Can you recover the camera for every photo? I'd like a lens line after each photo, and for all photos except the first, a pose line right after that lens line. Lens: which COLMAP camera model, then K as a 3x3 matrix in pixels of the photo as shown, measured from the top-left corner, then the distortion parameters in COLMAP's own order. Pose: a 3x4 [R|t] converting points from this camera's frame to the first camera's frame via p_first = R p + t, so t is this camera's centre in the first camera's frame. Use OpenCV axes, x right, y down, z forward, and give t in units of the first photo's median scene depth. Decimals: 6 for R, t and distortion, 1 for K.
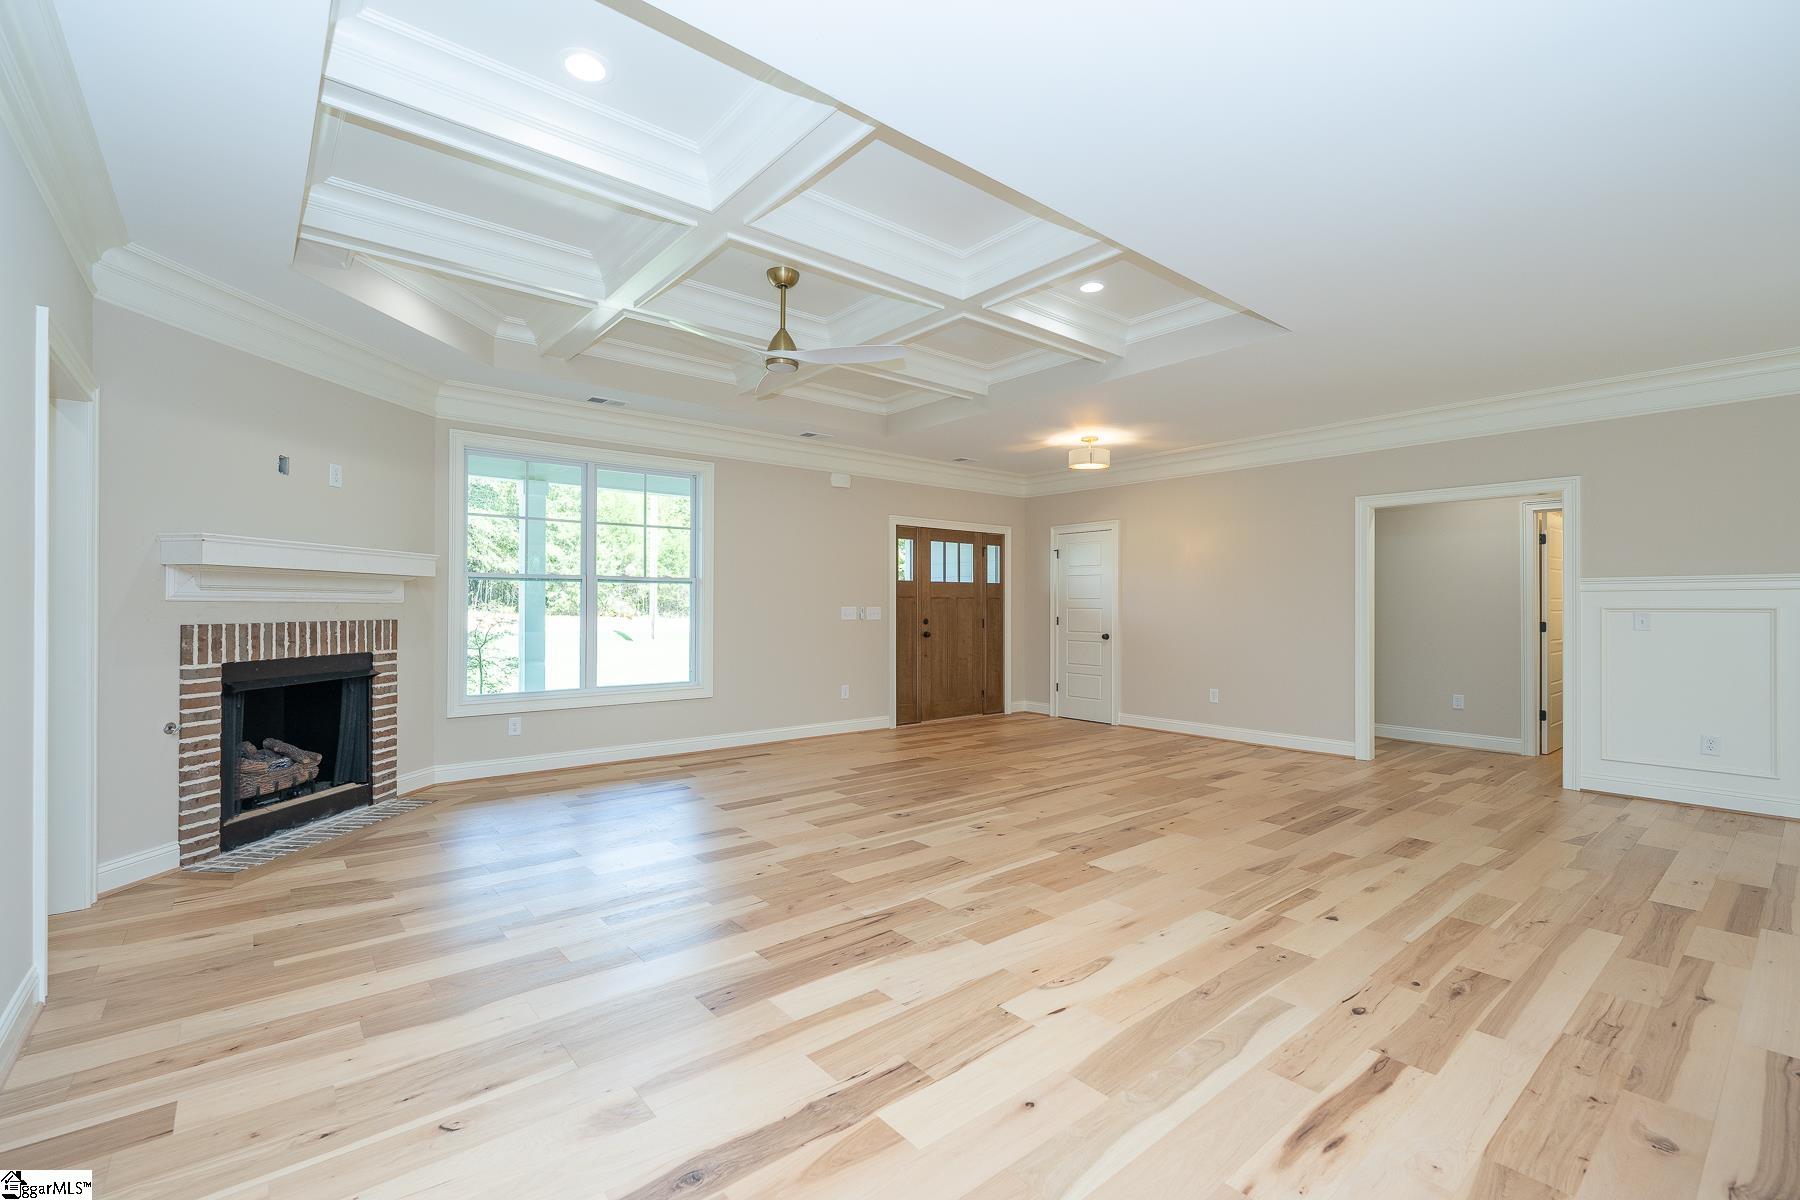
lens RADIAL K [[778.9, 0, 906.4], [0, 778.9, 598.7], [0, 0, 1]] dist [-0.001414, 0.000312]
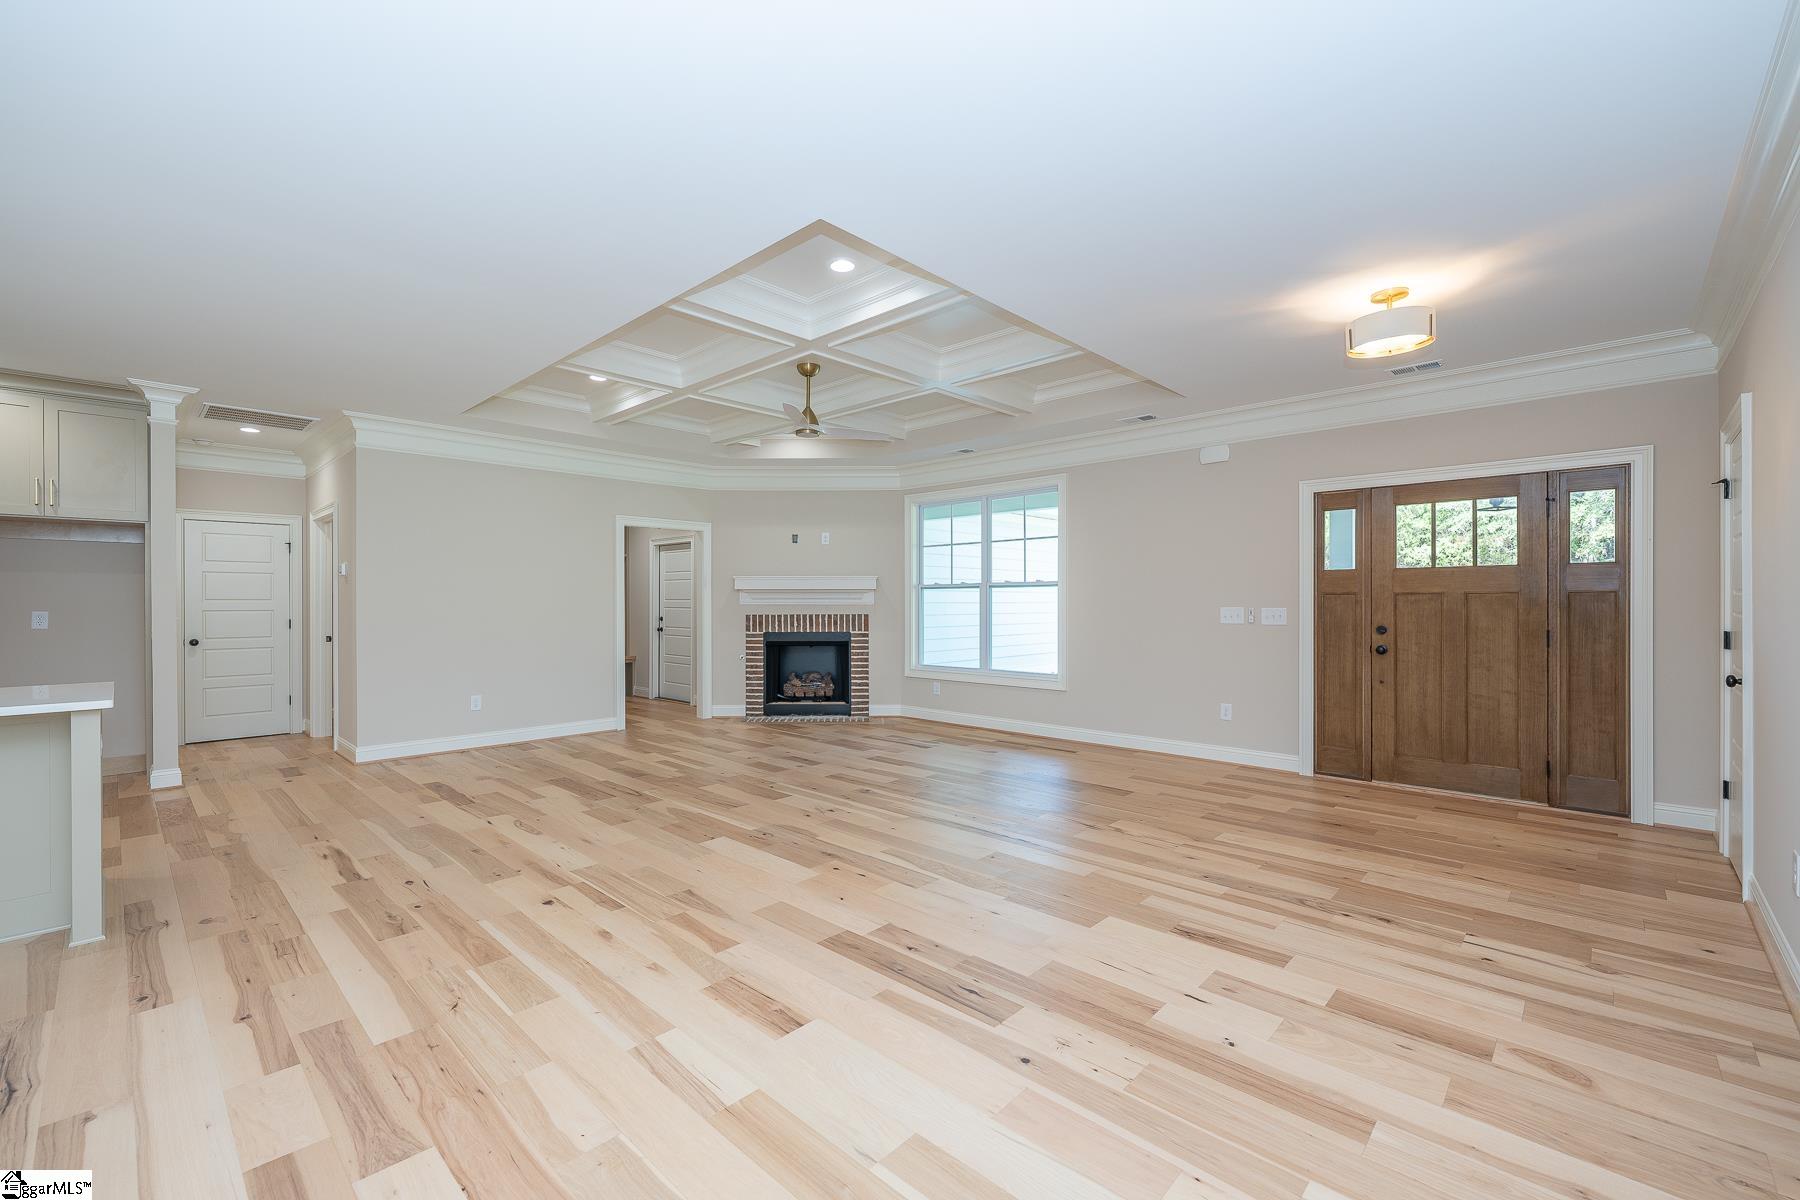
lens RADIAL K [[778.9, 0, 899.1], [0, 778.9, 606.9], [0, 0, 1]] dist [-0.001414, 0.000312]
pose [[0.096927, 0.002012, -0.995289, 1.189436], [0.011482, 0.999929, 0.003139, 0.005885], [0.995225, -0.011732, 0.096897, 0.992298]]
